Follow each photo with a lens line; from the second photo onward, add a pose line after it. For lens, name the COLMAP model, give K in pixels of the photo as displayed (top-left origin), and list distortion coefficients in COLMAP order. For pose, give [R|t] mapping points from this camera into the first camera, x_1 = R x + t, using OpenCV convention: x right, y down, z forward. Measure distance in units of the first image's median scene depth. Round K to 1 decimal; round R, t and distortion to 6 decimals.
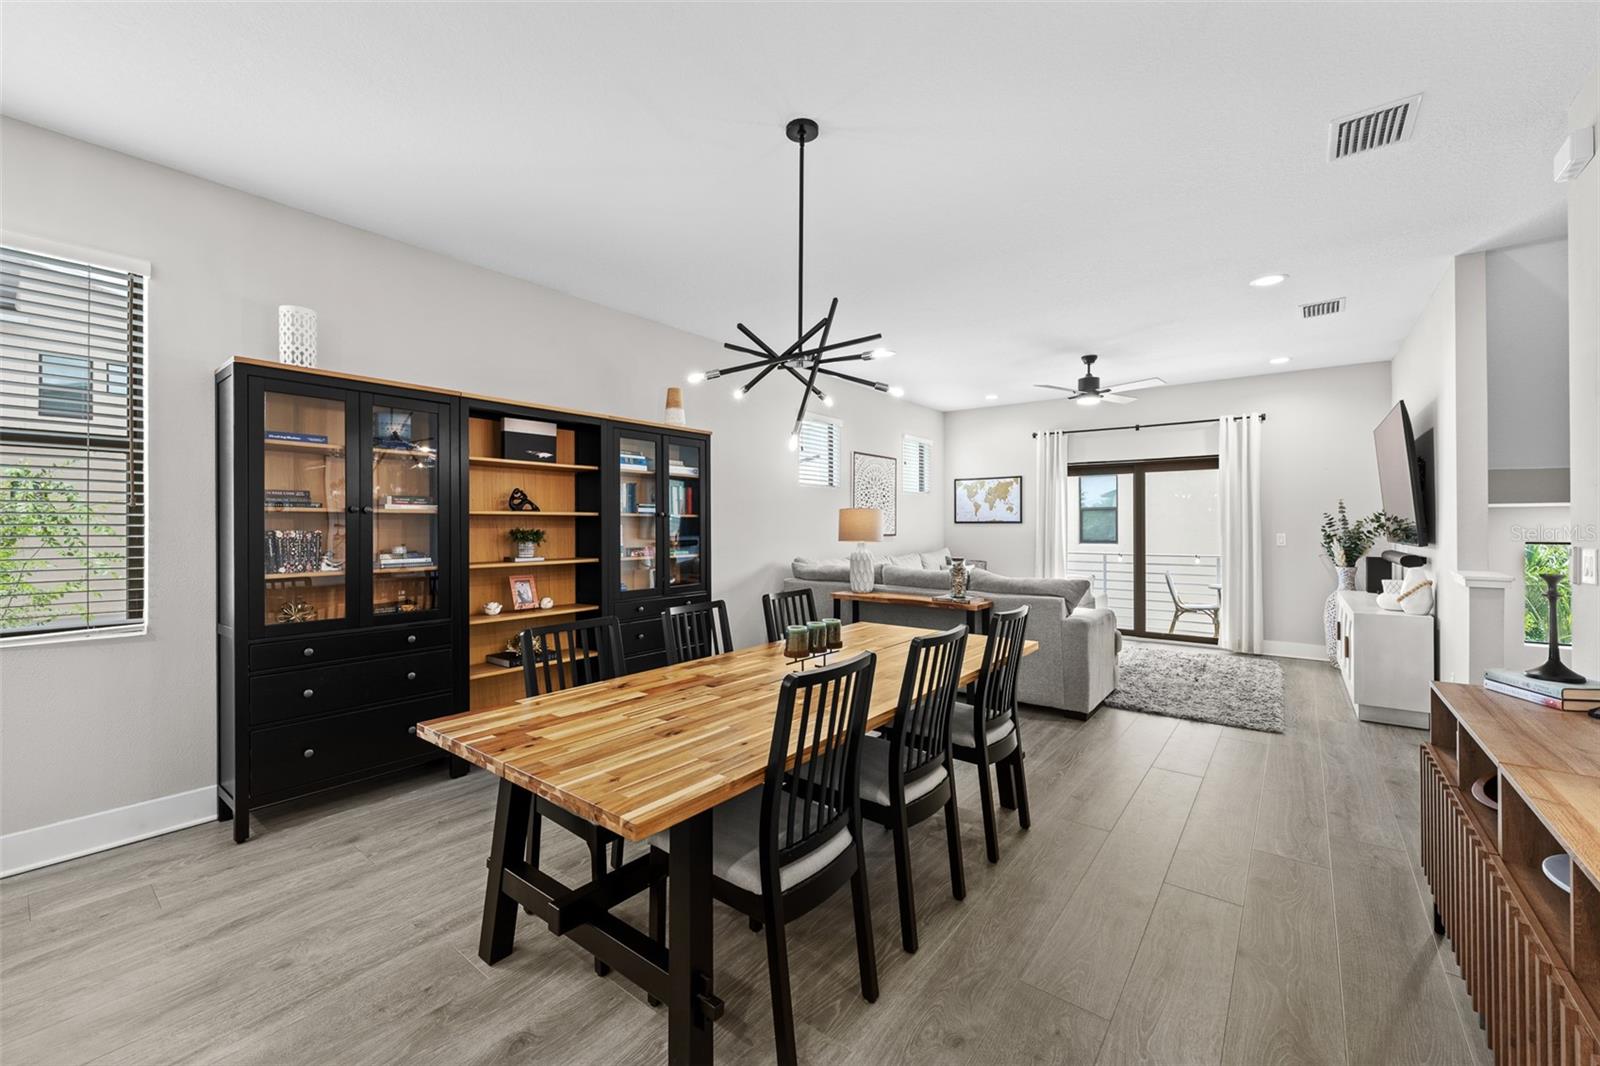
lens RADIAL K [[643.2, 0, 789.3], [0, 643.2, 524.7], [0, 0, 1]] dist [-0.002470, -0.000299]
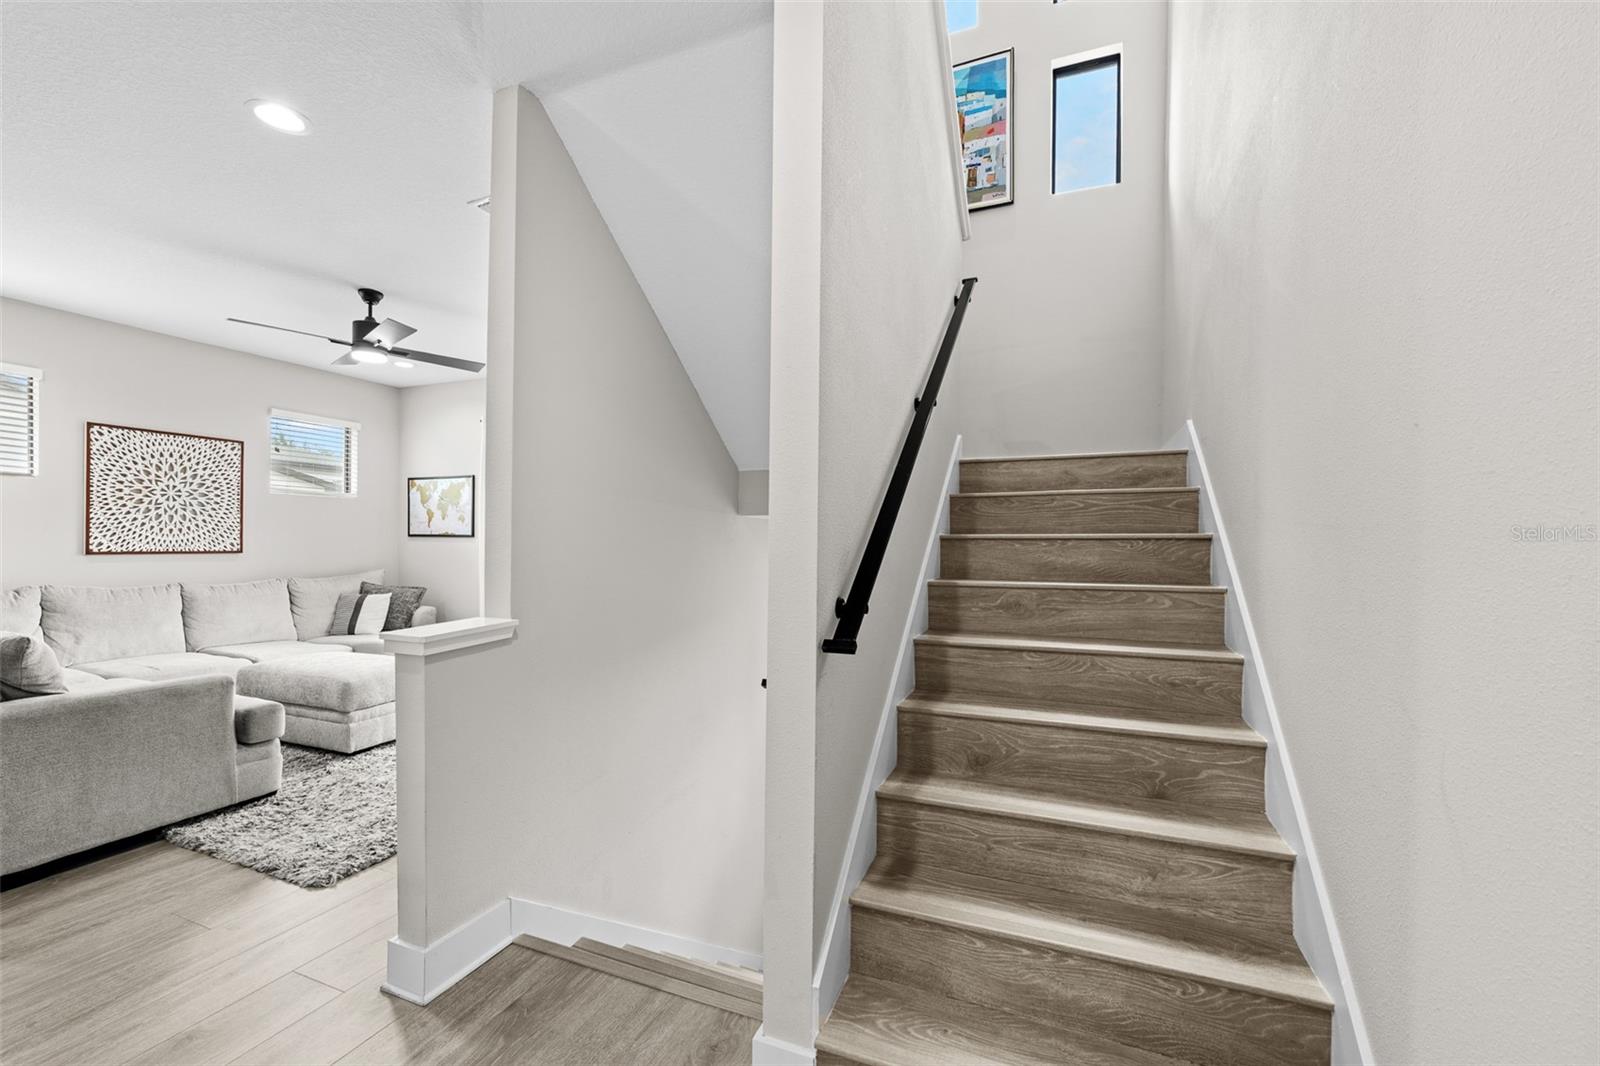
lens RADIAL K [[654.5, 0, 802.0], [0, 654.5, 545.7], [0, 0, 1]] dist [0.000767, 0.000238]
pose [[0.961517, 0.007522, 0.274643, 0.789374], [-0.009191, 0.999946, 0.004789, 0.000421], [-0.274592, -0.007129, 0.961534, 0.222779]]
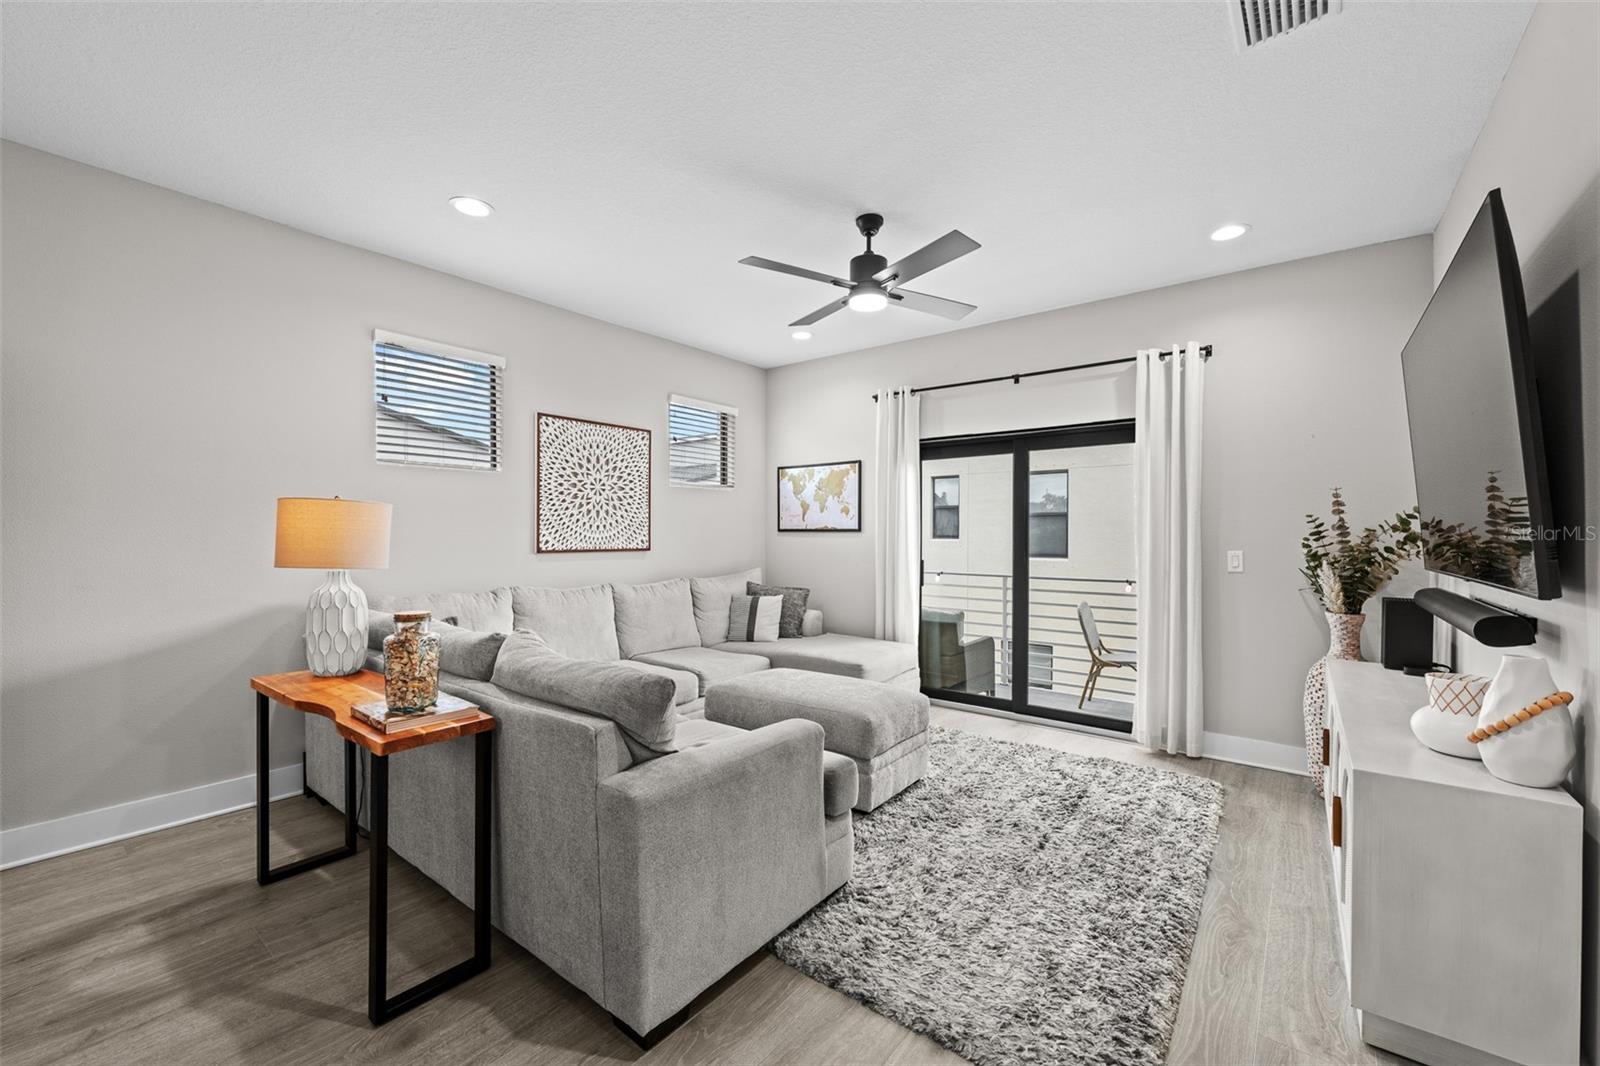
lens RADIAL K [[646.6, 0, 798.5], [0, 646.6, 541.7], [0, 0, 1]] dist [-0.000657, 0.000009]
pose [[0.999991, 0.003033, 0.002916, 0.446703], [-0.003069, 0.999921, 0.012219, -0.000223], [-0.002879, -0.012228, 0.999921, 0.503913]]
